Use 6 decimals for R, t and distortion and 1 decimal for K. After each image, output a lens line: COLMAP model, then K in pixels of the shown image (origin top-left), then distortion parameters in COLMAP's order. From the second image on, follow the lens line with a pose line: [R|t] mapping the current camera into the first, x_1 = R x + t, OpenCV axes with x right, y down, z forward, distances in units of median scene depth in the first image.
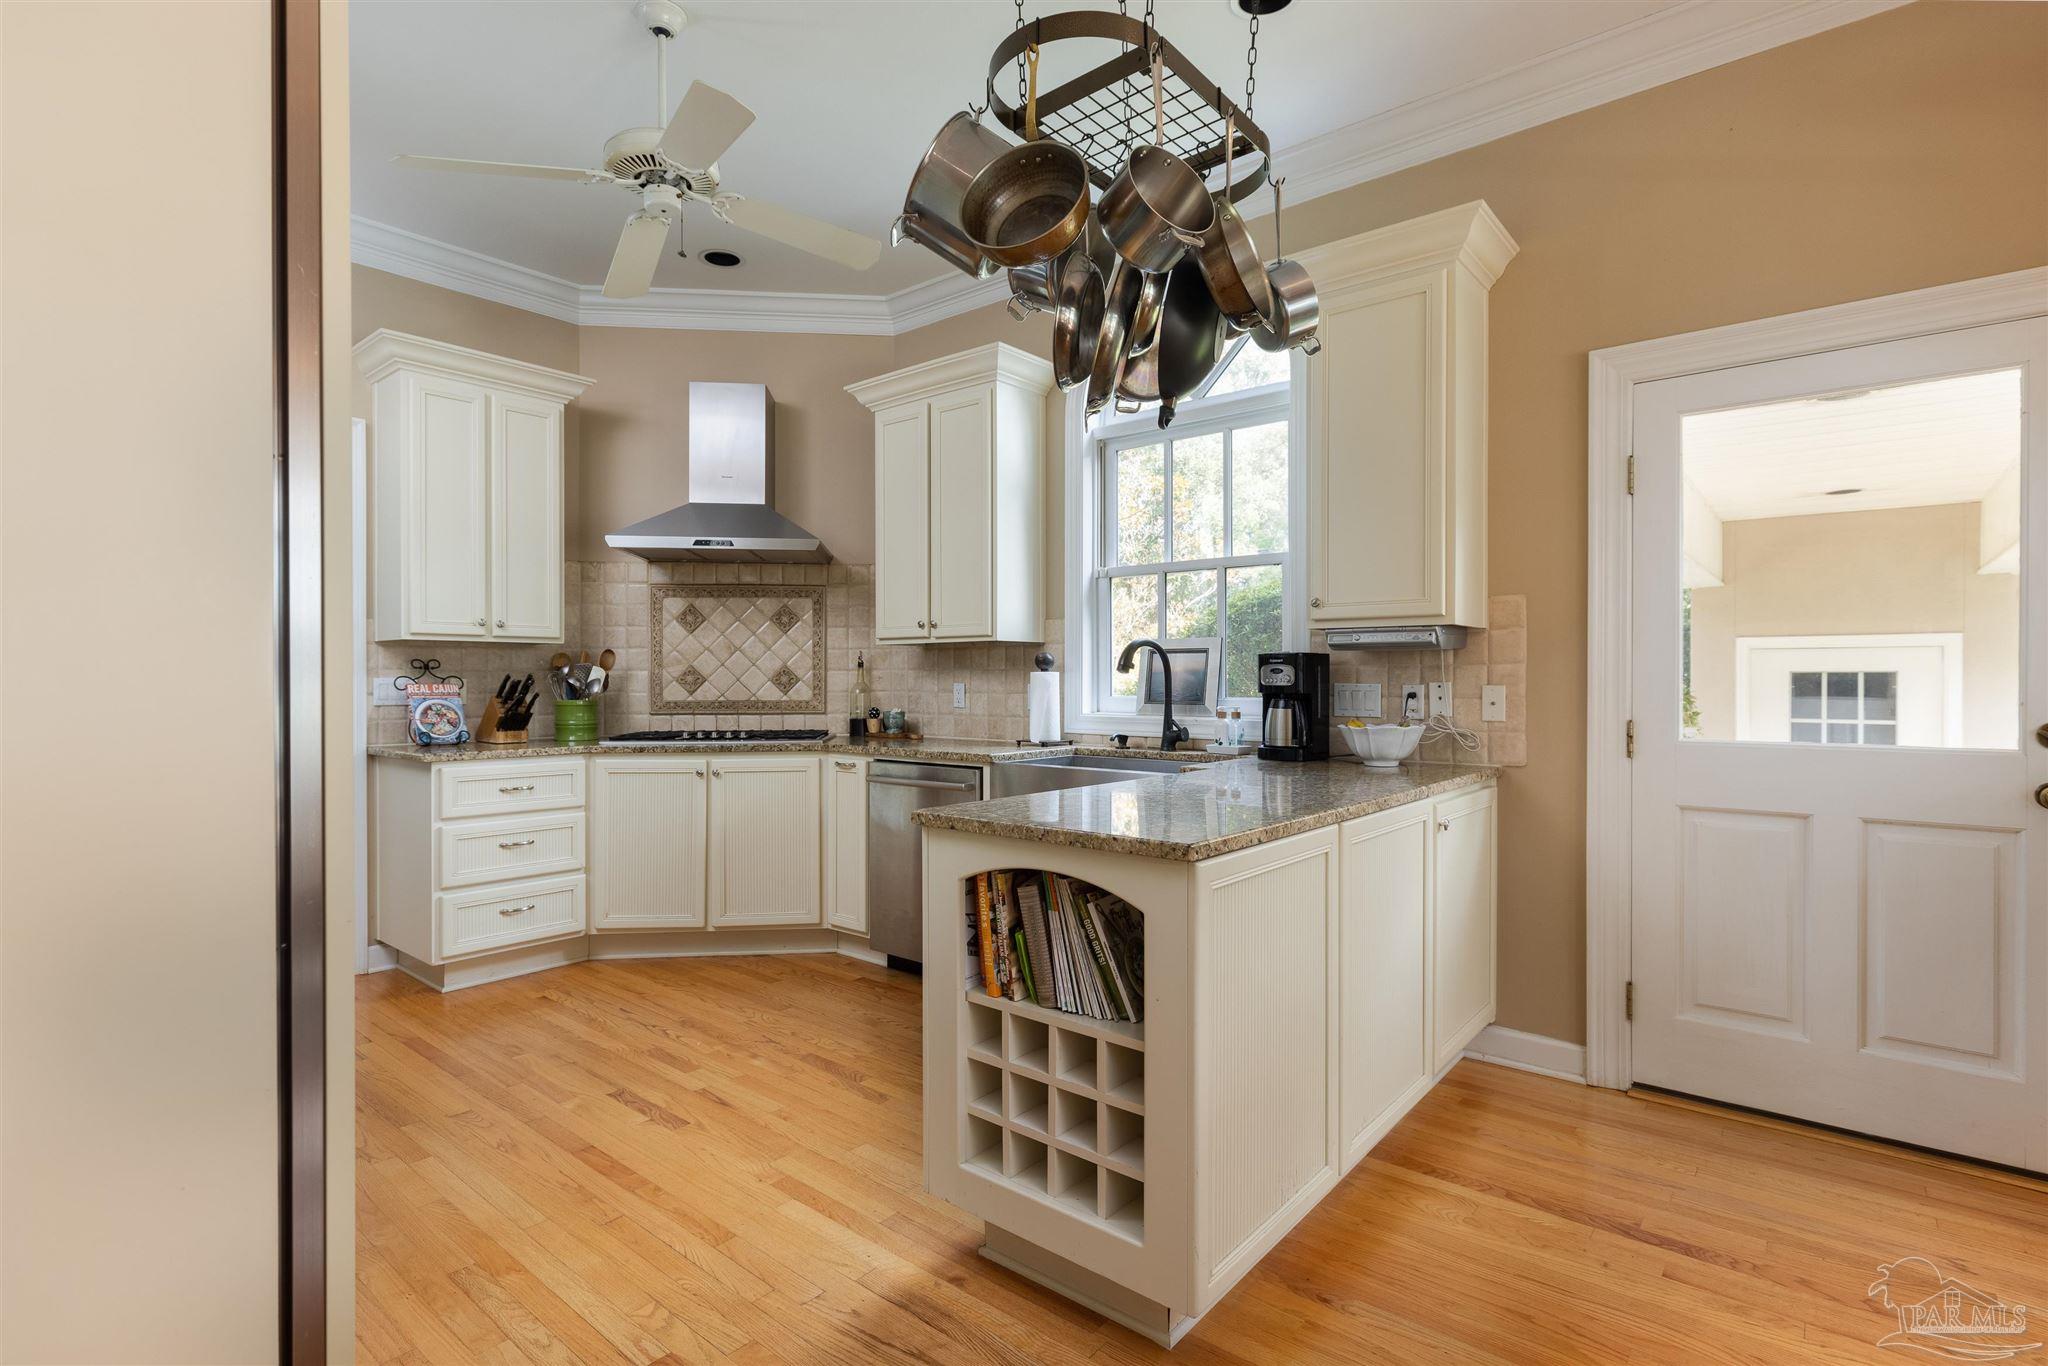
lens RADIAL K [[985.3, 0, 1024.0], [0, 985.3, 683.0], [0, 0, 1]] dist [-0.002676, 0.000149]
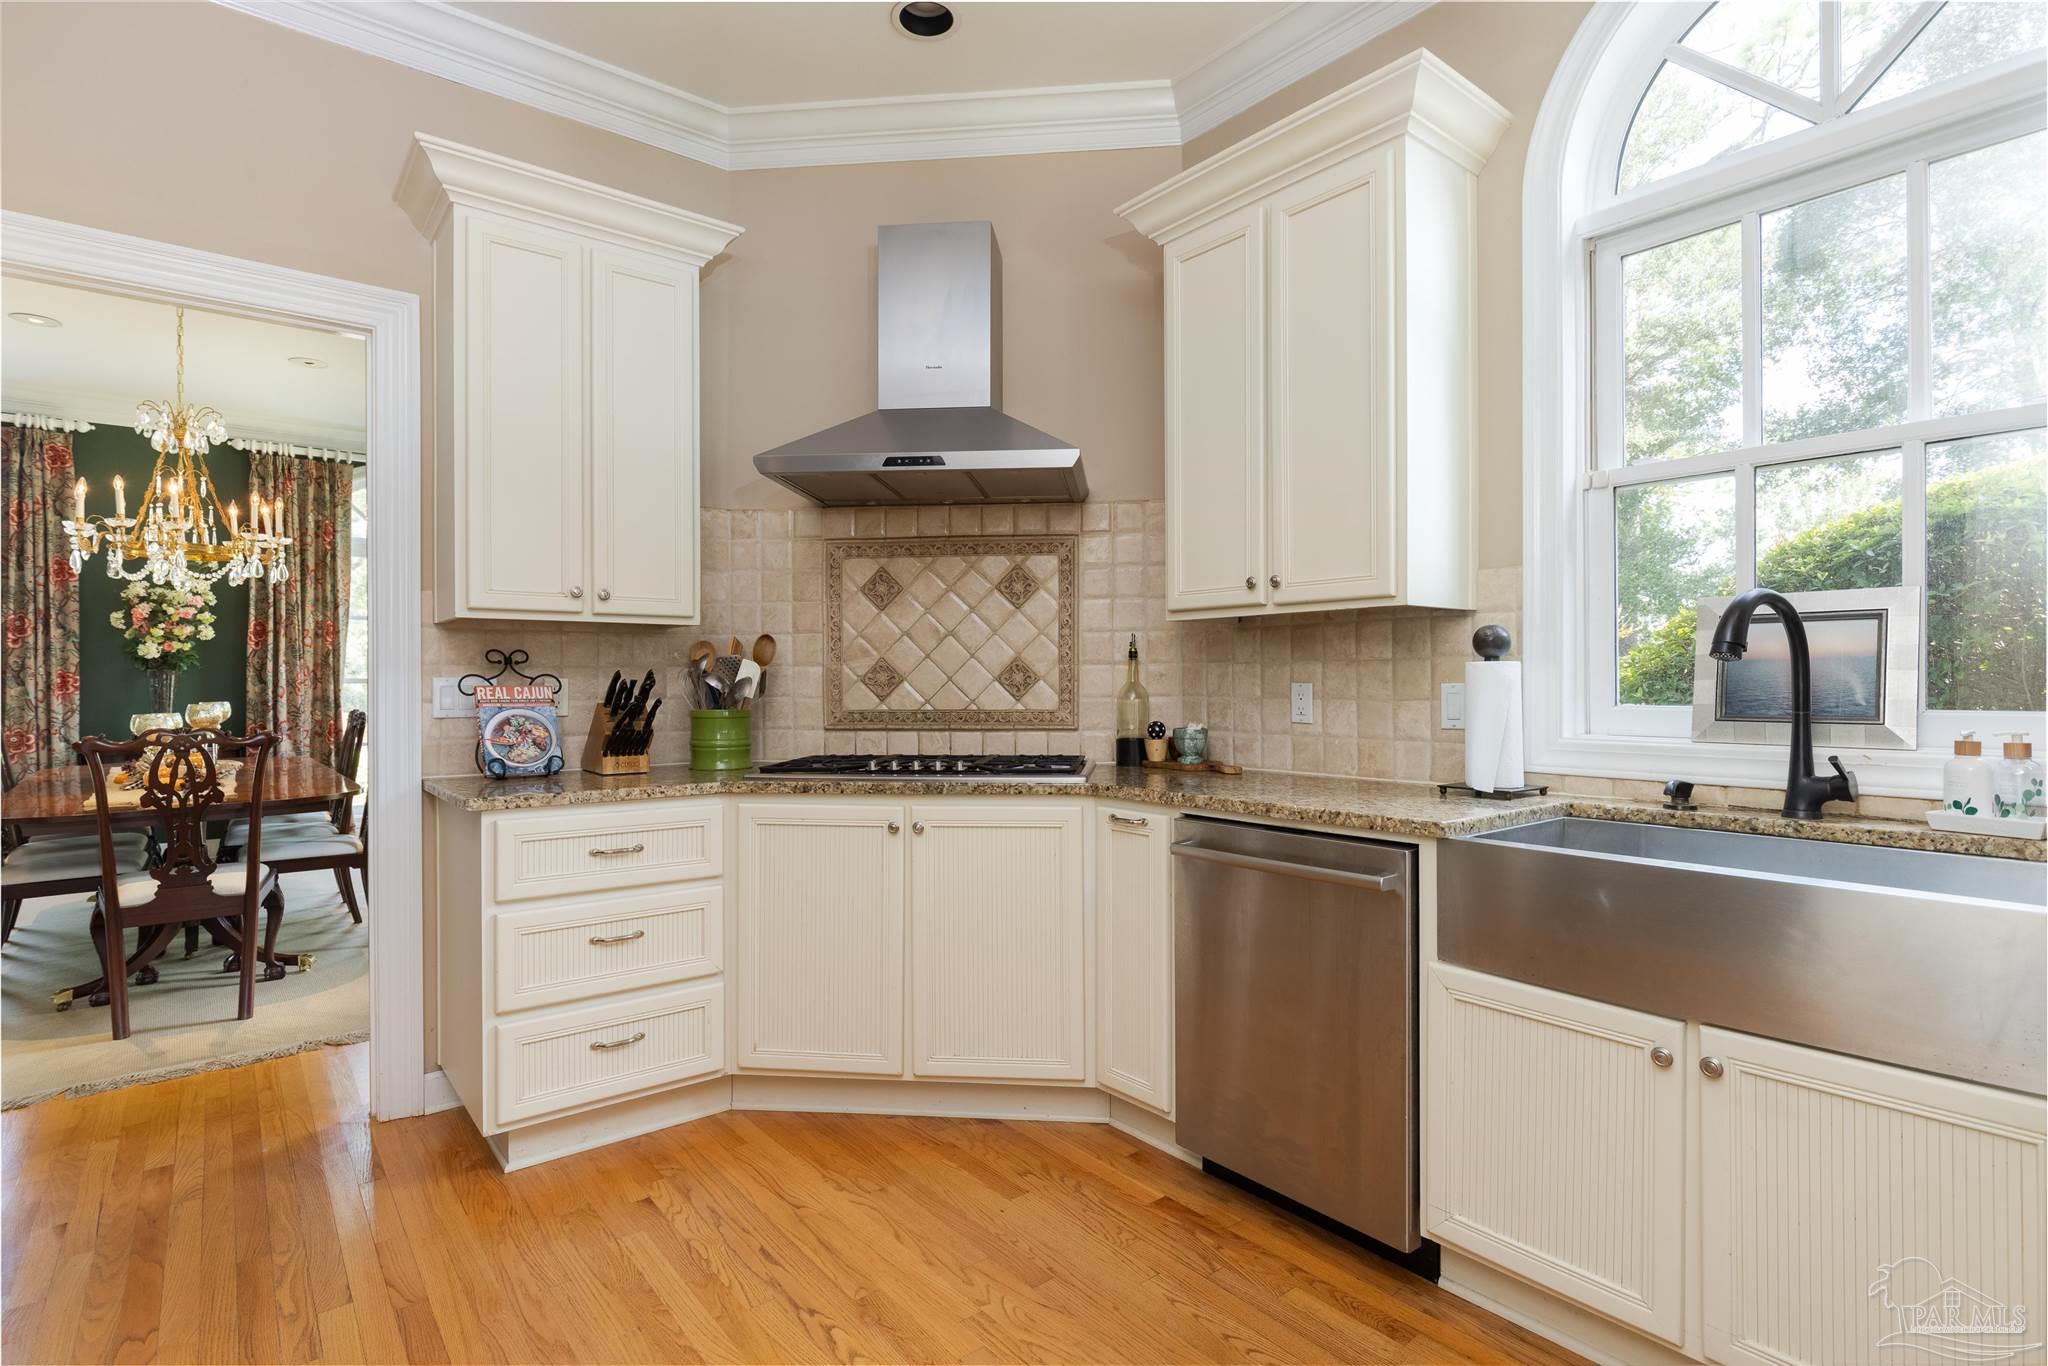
lens RADIAL K [[1025.1, 0, 1024.0], [0, 1025.1, 683.0], [0, 0, 1]] dist [0.018093, -0.000103]
pose [[0.980313, -0.003015, -0.197428, -0.118980], [0.002817, 0.999995, -0.001284, 0.000713], [0.197431, 0.000703, 0.980317, 0.376079]]
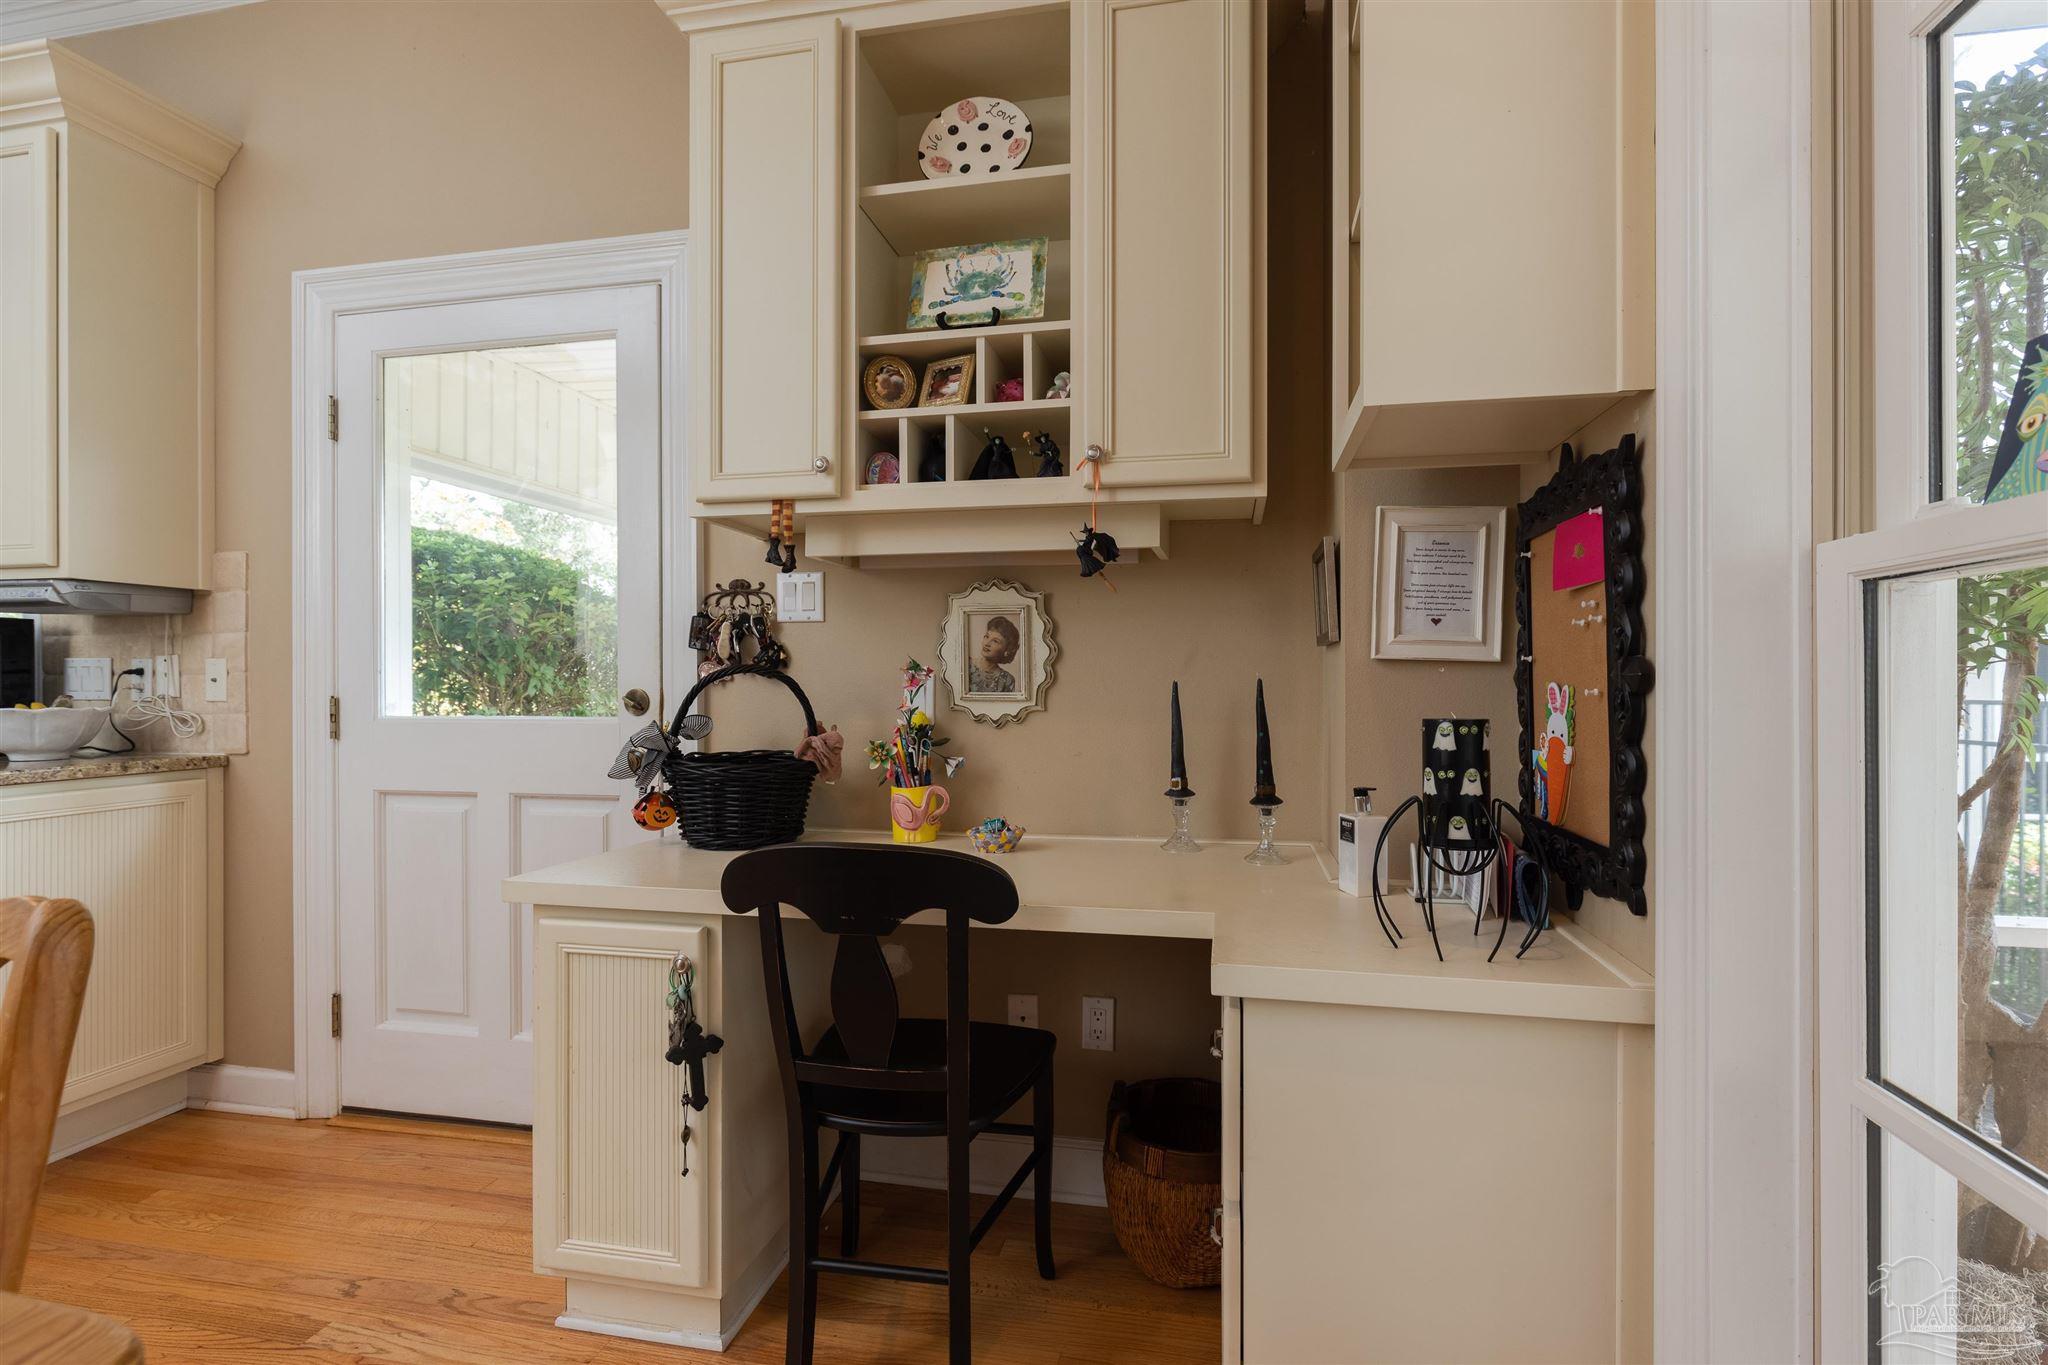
lens RADIAL K [[971.4, 0, 1024.0], [0, 971.4, 682.5], [0, 0, 1]] dist [-0.014571, 0.000084]
pose [[0.876519, -0.002816, 0.481359, 0.482220], [0.005707, 0.999973, -0.004542, 0.021556], [-0.481333, 0.006728, 0.876512, -0.033795]]
